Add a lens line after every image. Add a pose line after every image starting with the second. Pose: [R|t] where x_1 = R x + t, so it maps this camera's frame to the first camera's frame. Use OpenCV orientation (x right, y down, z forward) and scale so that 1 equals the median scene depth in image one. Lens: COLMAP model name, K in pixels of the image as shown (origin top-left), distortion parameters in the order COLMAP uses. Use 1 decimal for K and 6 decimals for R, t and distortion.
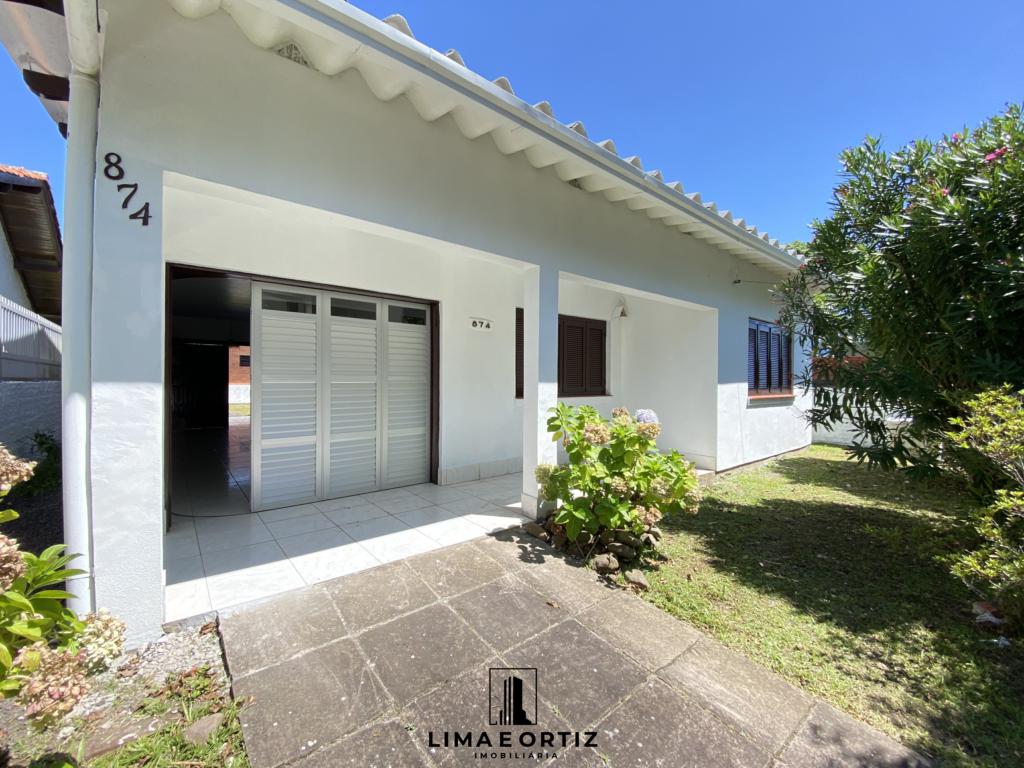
lens RADIAL K [[417.5, 0, 512.0], [0, 417.5, 384.0], [0, 0, 1]] dist [0.014335, -0.018121]
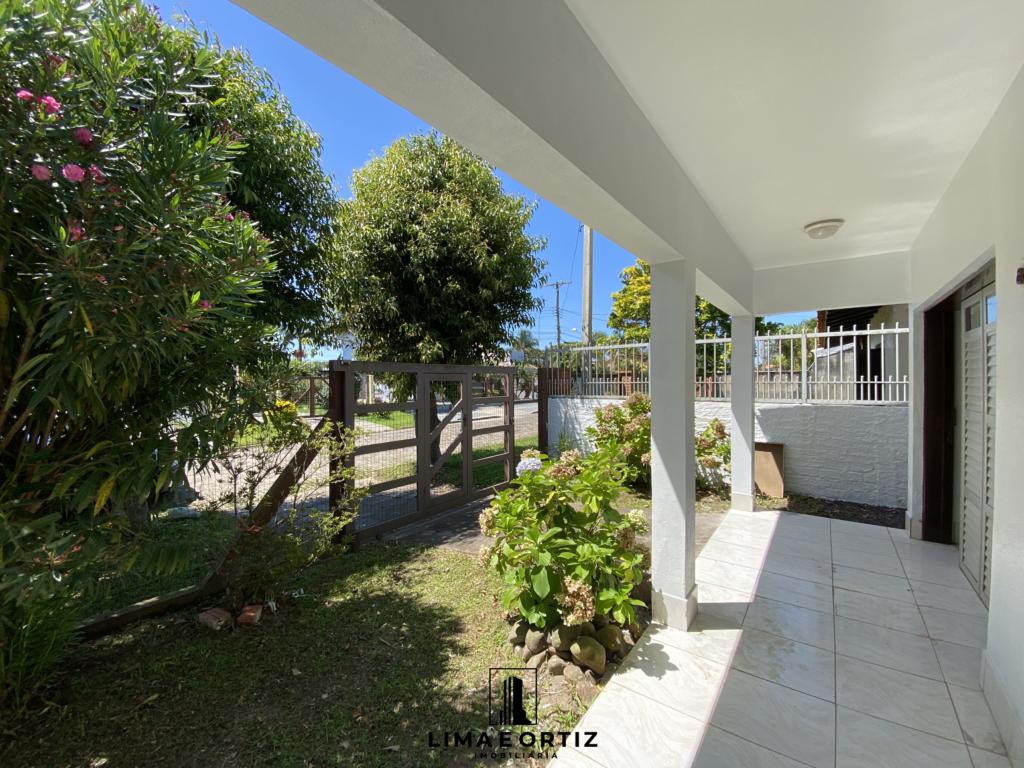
lens RADIAL K [[413.8, 0, 505.9], [0, 413.8, 385.3], [0, 0, 1]] dist [0.022993, -0.019065]
pose [[-0.976466, 0.006814, -0.215562, 0.447671], [-0.000104, 0.999486, 0.032068, -0.092645], [0.215670, 0.031336, -0.975963, 1.473125]]
